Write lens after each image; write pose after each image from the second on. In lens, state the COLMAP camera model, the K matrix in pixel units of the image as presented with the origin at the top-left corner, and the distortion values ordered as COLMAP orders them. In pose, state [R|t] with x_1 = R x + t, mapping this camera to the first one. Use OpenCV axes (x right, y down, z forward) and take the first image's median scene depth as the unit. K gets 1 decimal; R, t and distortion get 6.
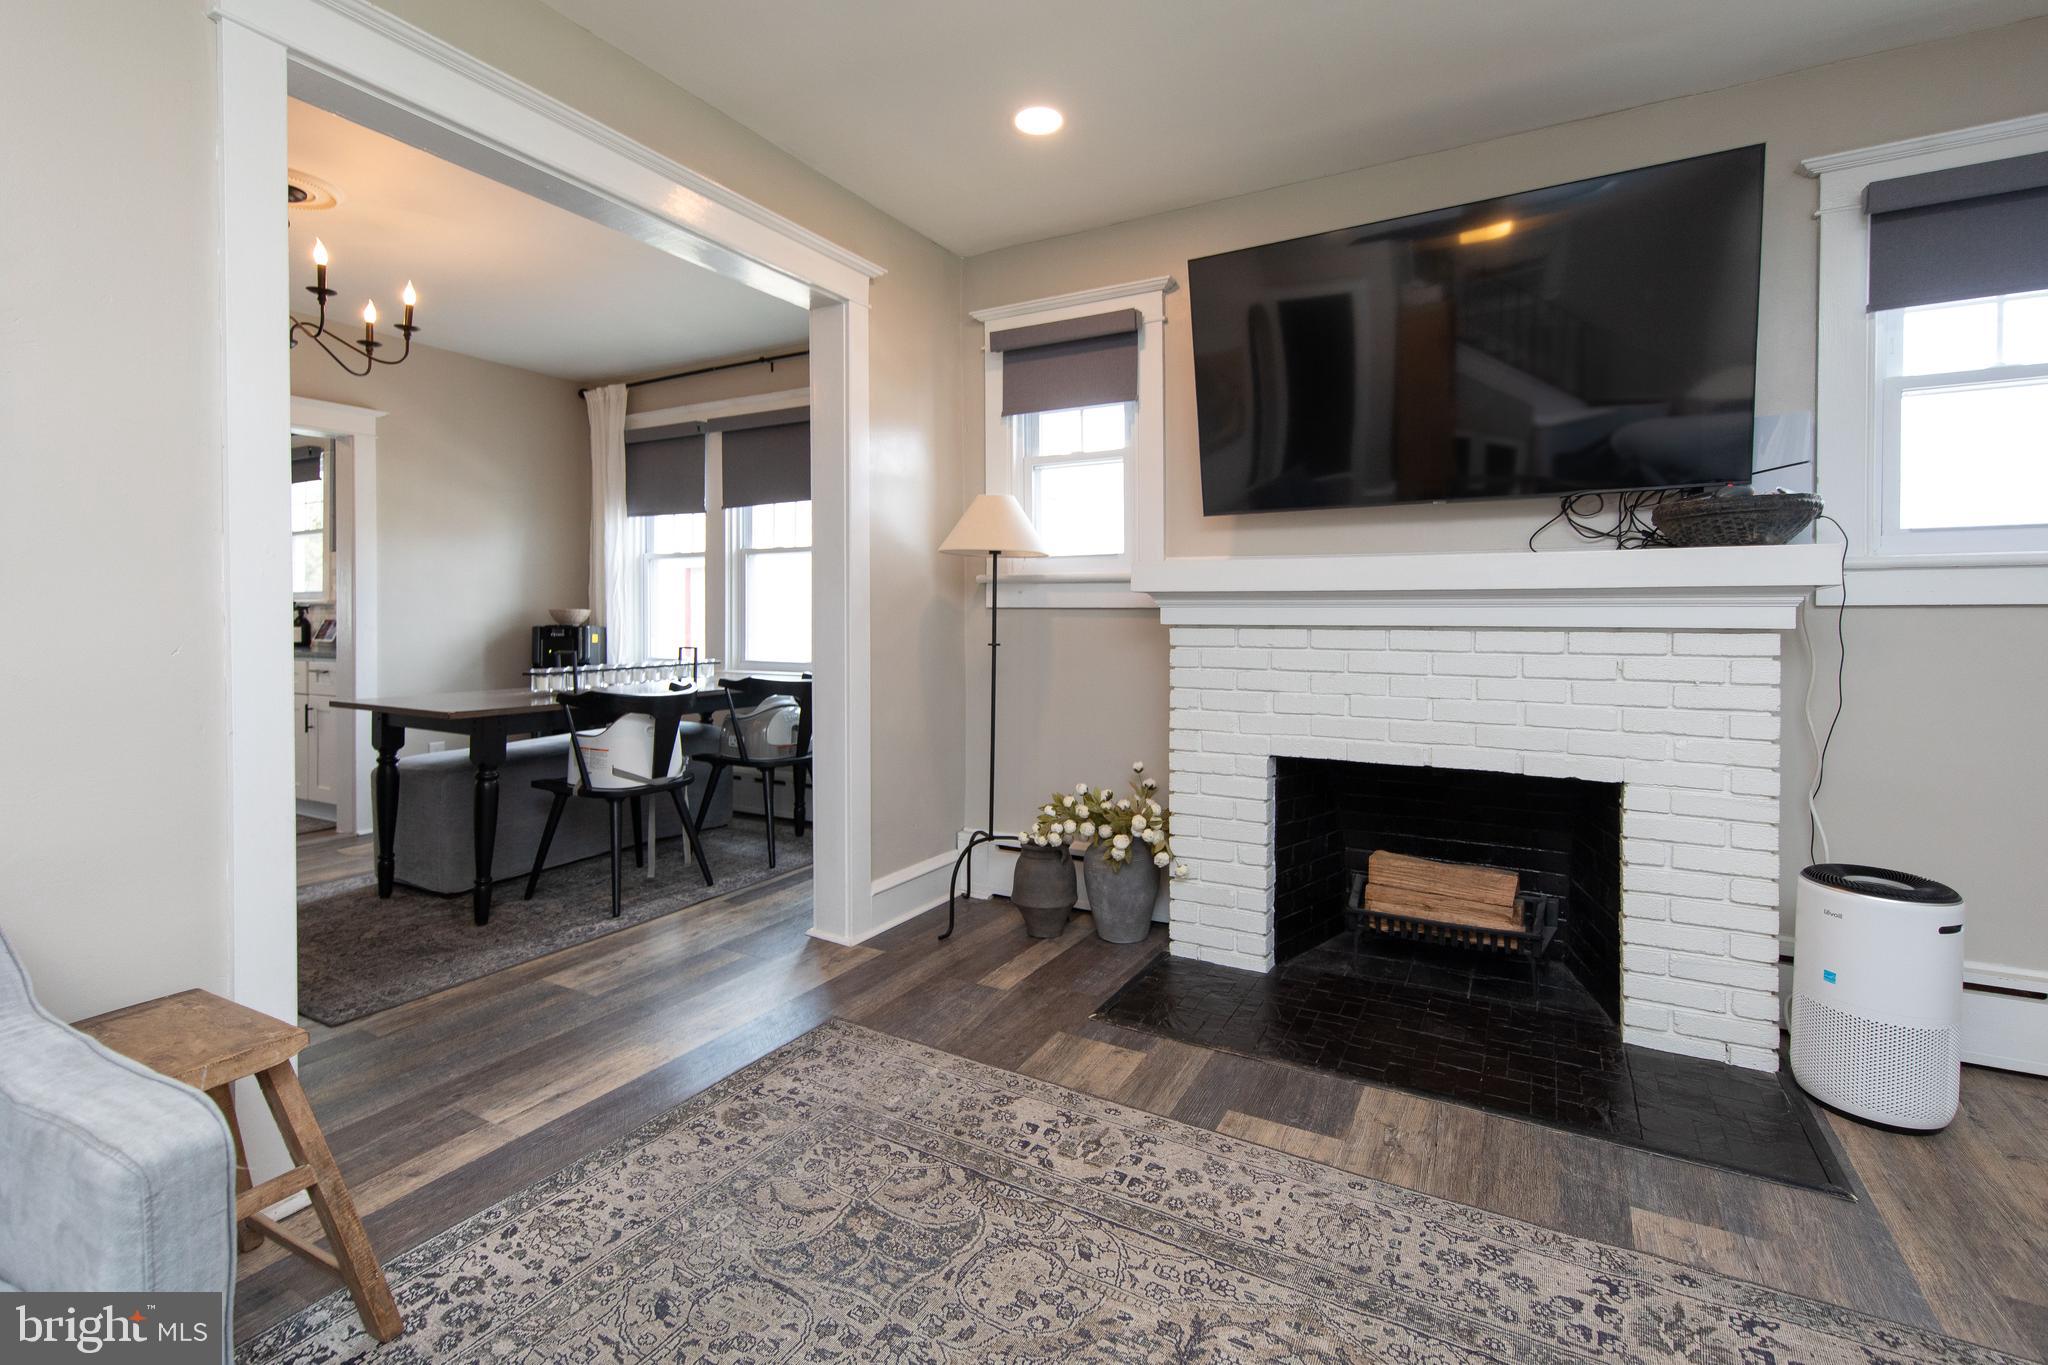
lens RADIAL K [[895.5, 0, 1082.3], [0, 895.5, 628.4], [0, 0, 1]] dist [0.008114, 0.000143]
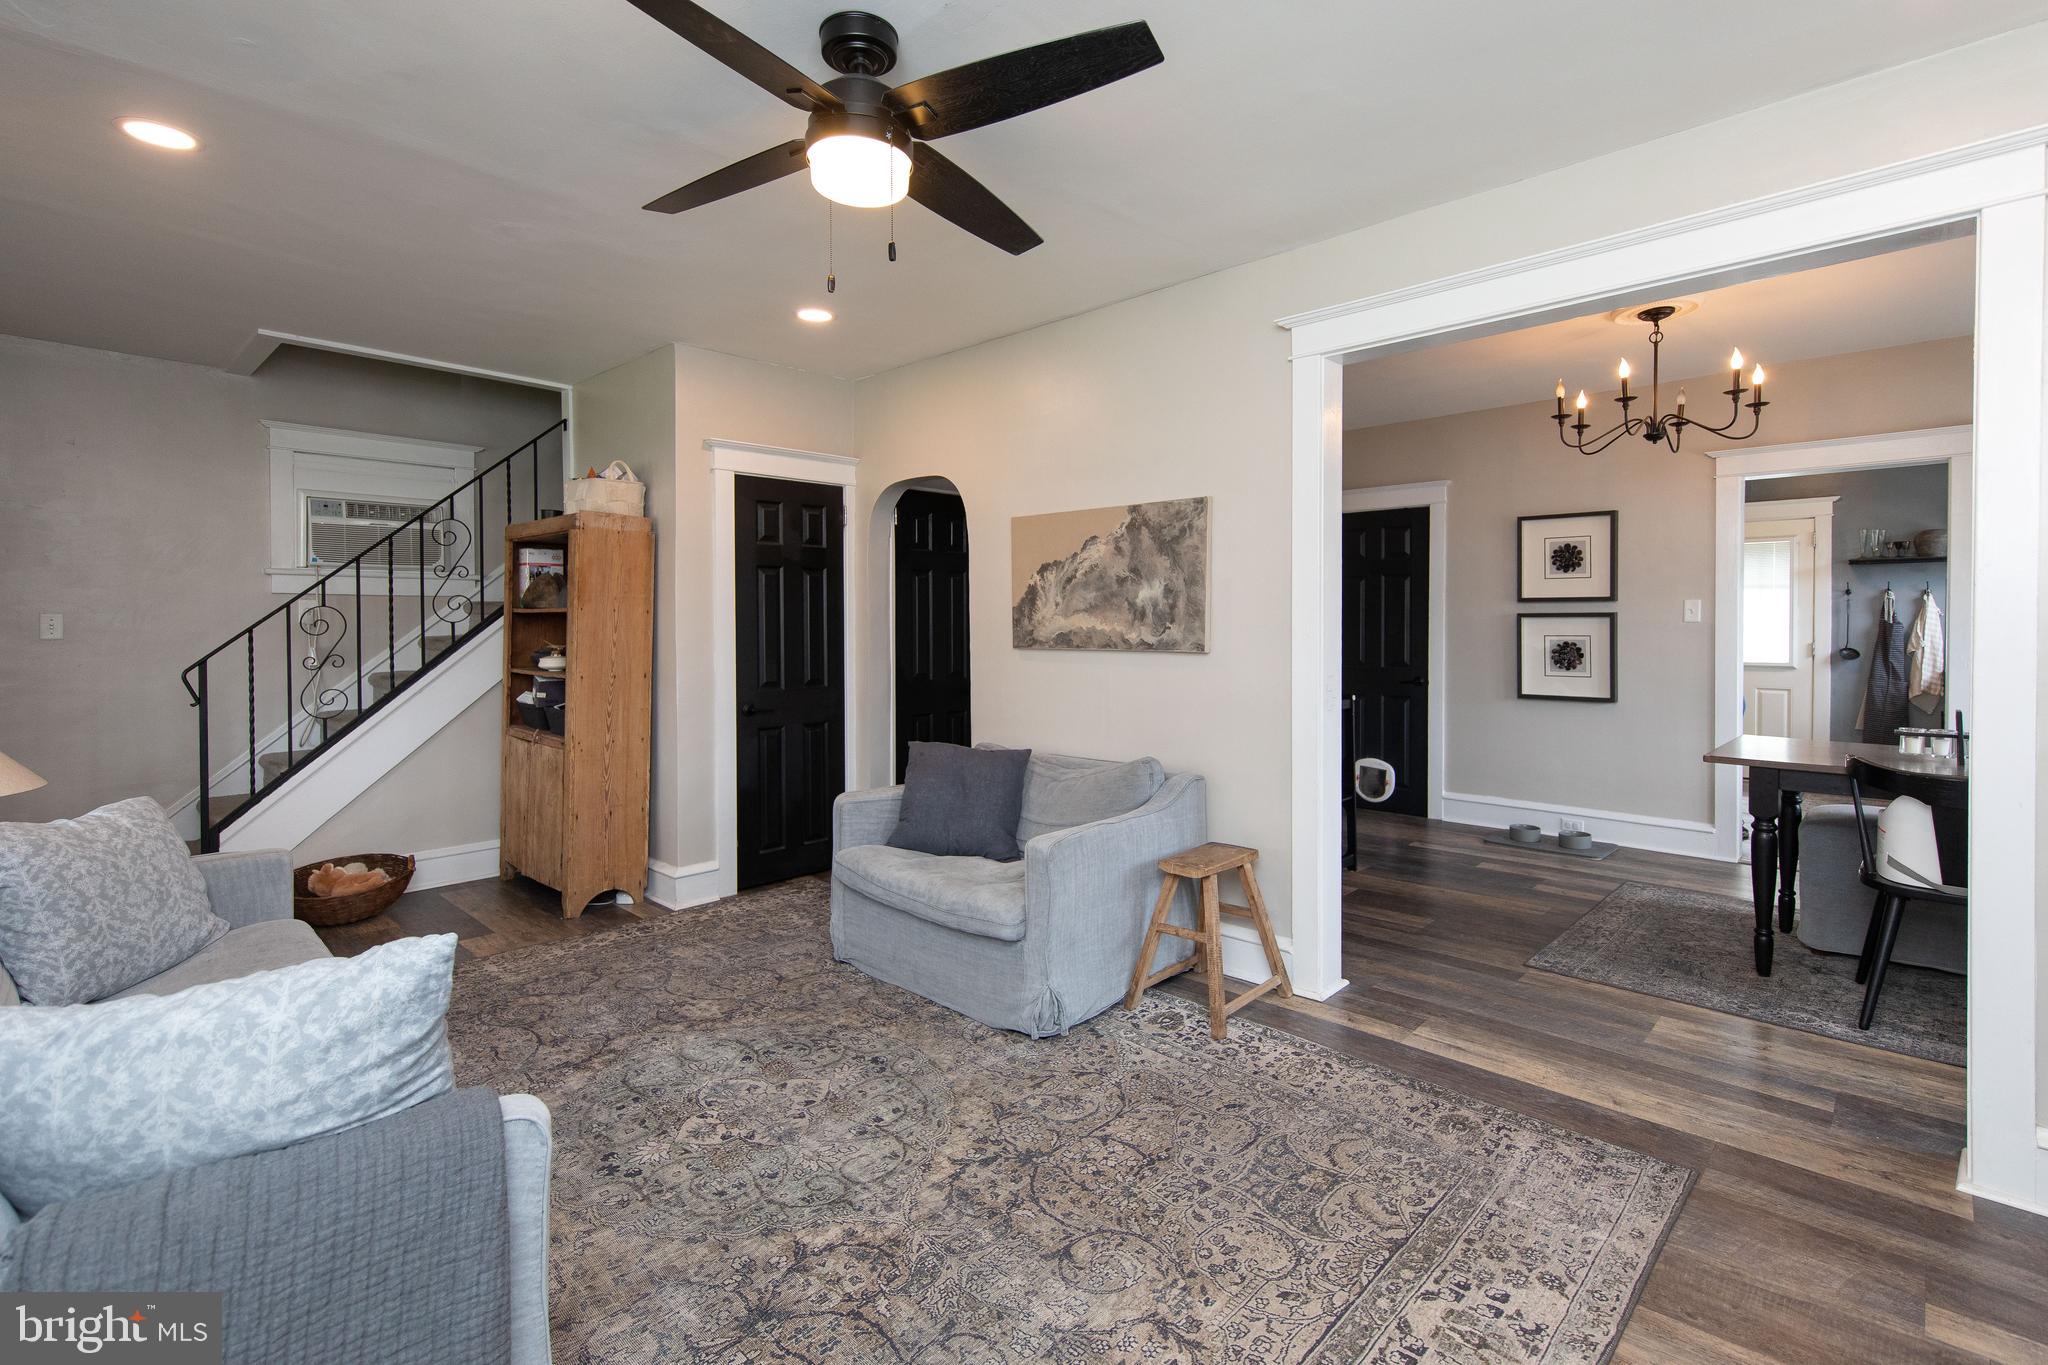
lens RADIAL K [[967.3, 0, 991.3], [0, 967.3, 631.0], [0, 0, 1]] dist [0.005021, 0.000291]
pose [[-0.300334, 0.012180, -0.953756, 0.800944], [-0.007051, 0.999863, 0.014990, -0.081493], [0.953808, 0.011226, -0.300207, 0.657285]]
